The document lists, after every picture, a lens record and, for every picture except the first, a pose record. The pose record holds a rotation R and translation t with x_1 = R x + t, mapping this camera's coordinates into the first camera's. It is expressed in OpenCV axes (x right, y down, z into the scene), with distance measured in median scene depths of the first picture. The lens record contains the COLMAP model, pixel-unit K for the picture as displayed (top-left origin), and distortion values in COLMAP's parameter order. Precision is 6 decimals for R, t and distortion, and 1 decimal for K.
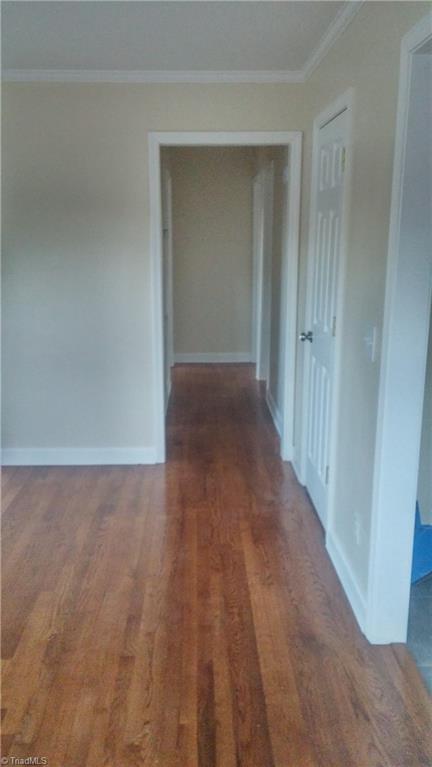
lens RADIAL K [[669.7, 0, 216.0], [0, 669.7, 383.5], [0, 0, 1]] dist [0.071181, -0.084444]
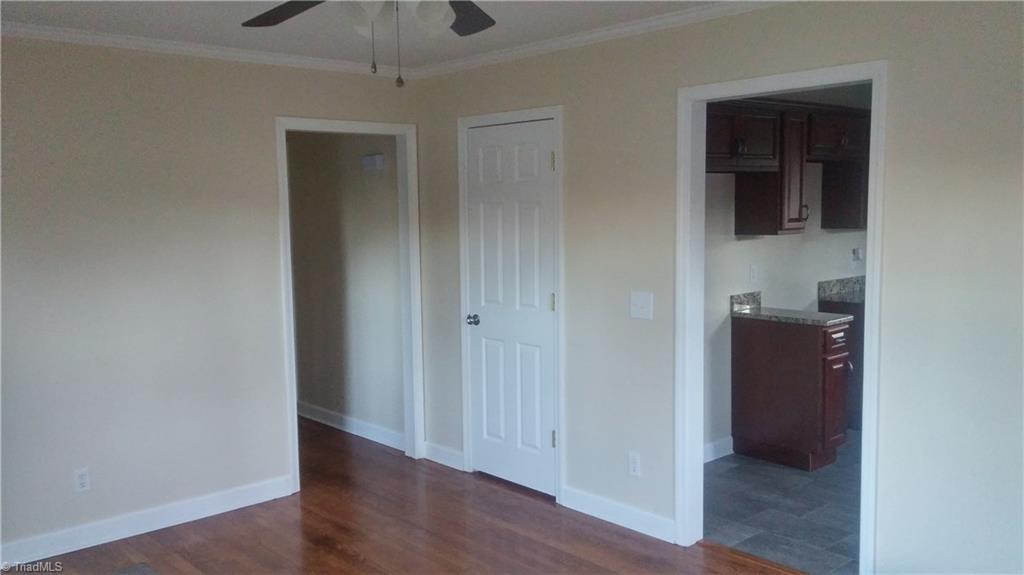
lens RADIAL K [[869.1, 0, 512.0], [0, 869.1, 287.5], [0, 0, 1]] dist [0.069409, -0.145120]
pose [[0.753882, -0.073096, 0.652931, -0.642648], [0.167073, 0.982452, -0.082918, 0.002396], [-0.635412, 0.171598, 0.752865, -0.043030]]
